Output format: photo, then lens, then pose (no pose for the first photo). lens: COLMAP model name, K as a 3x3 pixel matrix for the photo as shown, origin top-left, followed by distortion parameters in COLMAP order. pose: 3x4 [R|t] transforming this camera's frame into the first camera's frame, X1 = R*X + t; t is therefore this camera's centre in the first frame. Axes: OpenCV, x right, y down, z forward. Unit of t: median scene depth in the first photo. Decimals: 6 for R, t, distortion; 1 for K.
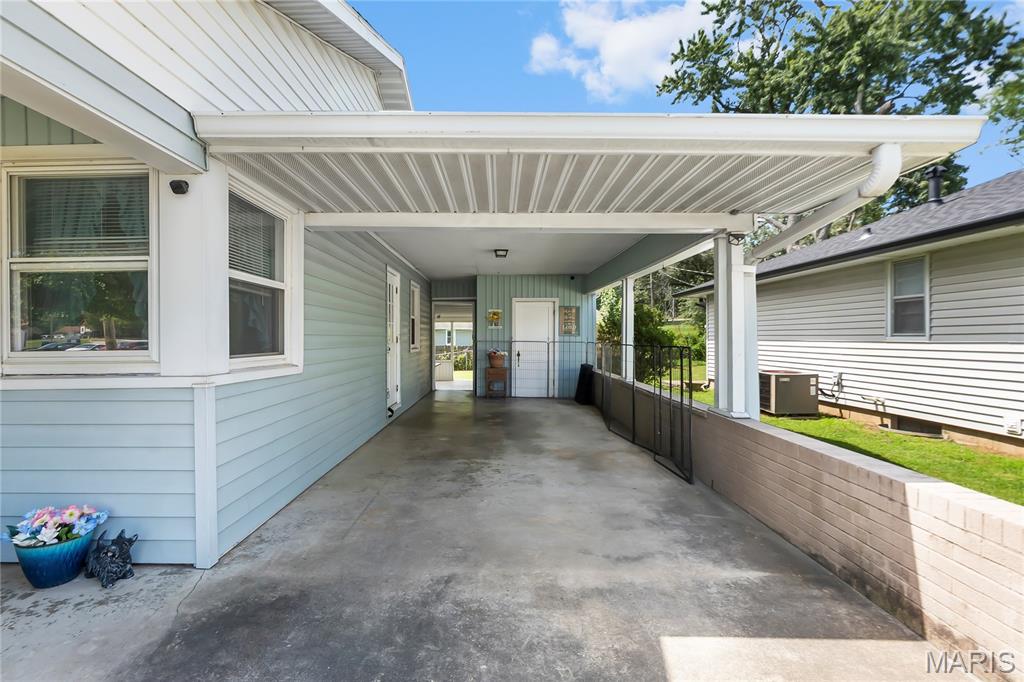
lens RADIAL K [[472.7, 0, 510.3], [0, 472.7, 330.6], [0, 0, 1]] dist [-0.001385, -0.000207]
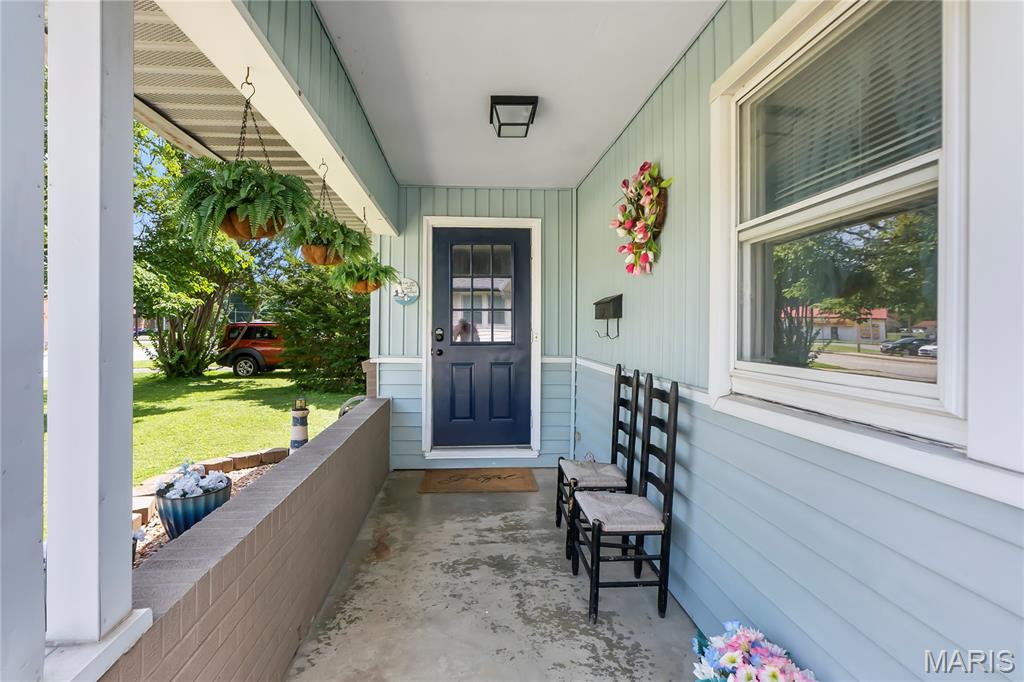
lens RADIAL K [[472.7, 0, 510.3], [0, 472.7, 330.6], [0, 0, 1]] dist [-0.001385, -0.000207]
pose [[0.067776, 0.011877, -0.997630, -0.380242], [0.002151, 0.999925, 0.012050, -0.007262], [0.997698, -0.002963, 0.067745, 0.599056]]
